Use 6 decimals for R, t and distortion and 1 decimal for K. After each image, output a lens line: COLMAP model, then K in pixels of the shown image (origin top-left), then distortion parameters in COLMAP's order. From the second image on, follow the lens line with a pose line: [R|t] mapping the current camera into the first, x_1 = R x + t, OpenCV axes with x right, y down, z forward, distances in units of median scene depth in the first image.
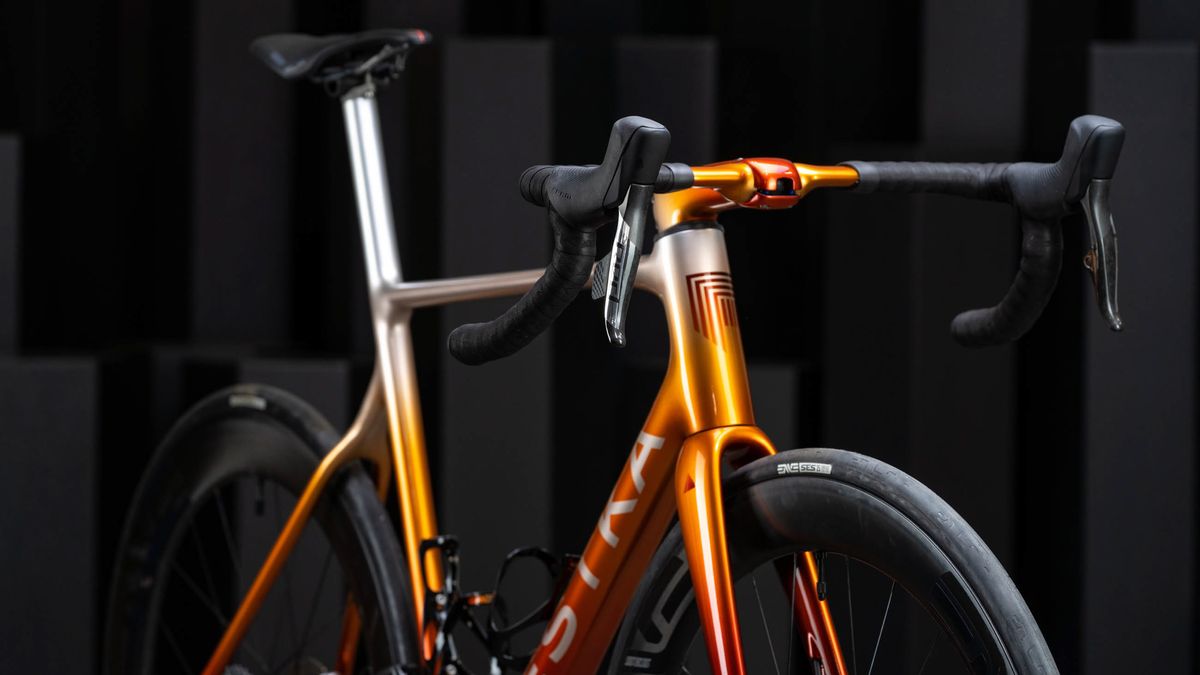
lens RADIAL K [[4719.4, 0, 599.7], [0, 4719.4, 338.3], [0, 0, 1]] dist [-0.072732, 0.000000]
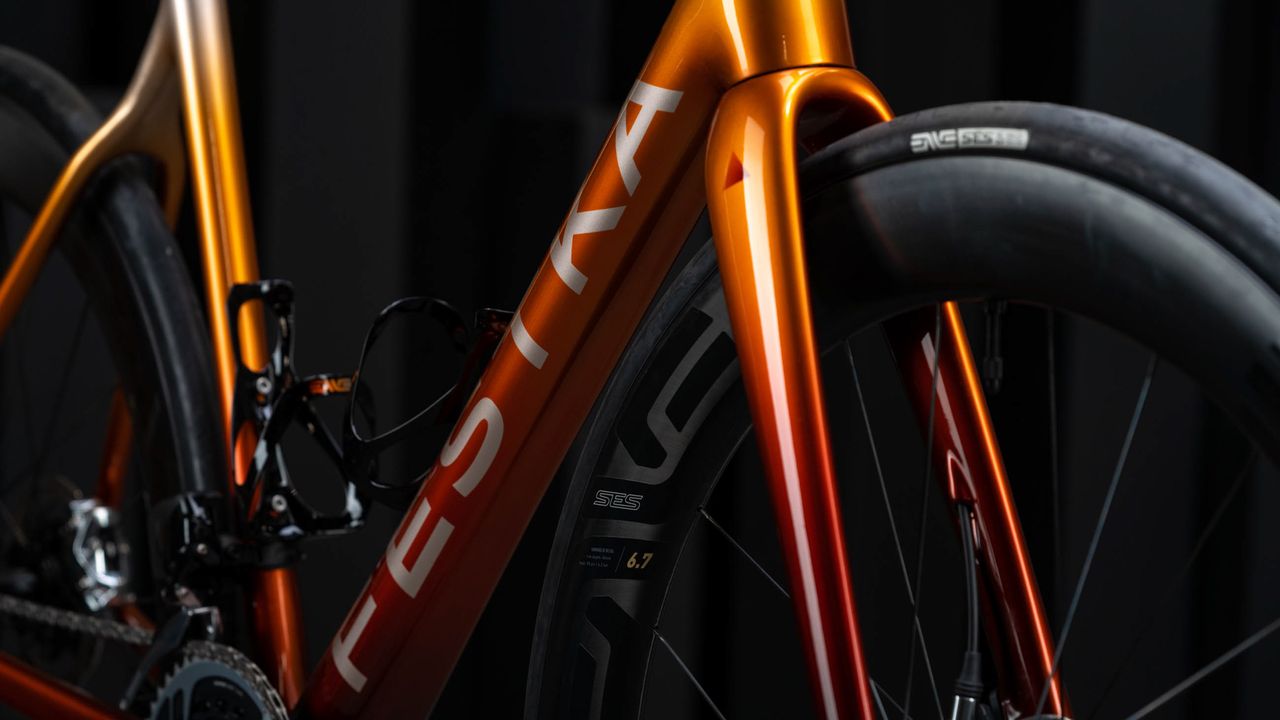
lens RADIAL K [[3889.4, 0, 640.1], [0, 3889.4, 359.5], [0, 0, 1]] dist [-0.187204, 0.000000]
pose [[0.997700, 0.017466, 0.065500, -0.019503], [-0.020180, 0.998955, 0.041006, 0.032978], [-0.064716, -0.042233, 0.997010, 0.539666]]
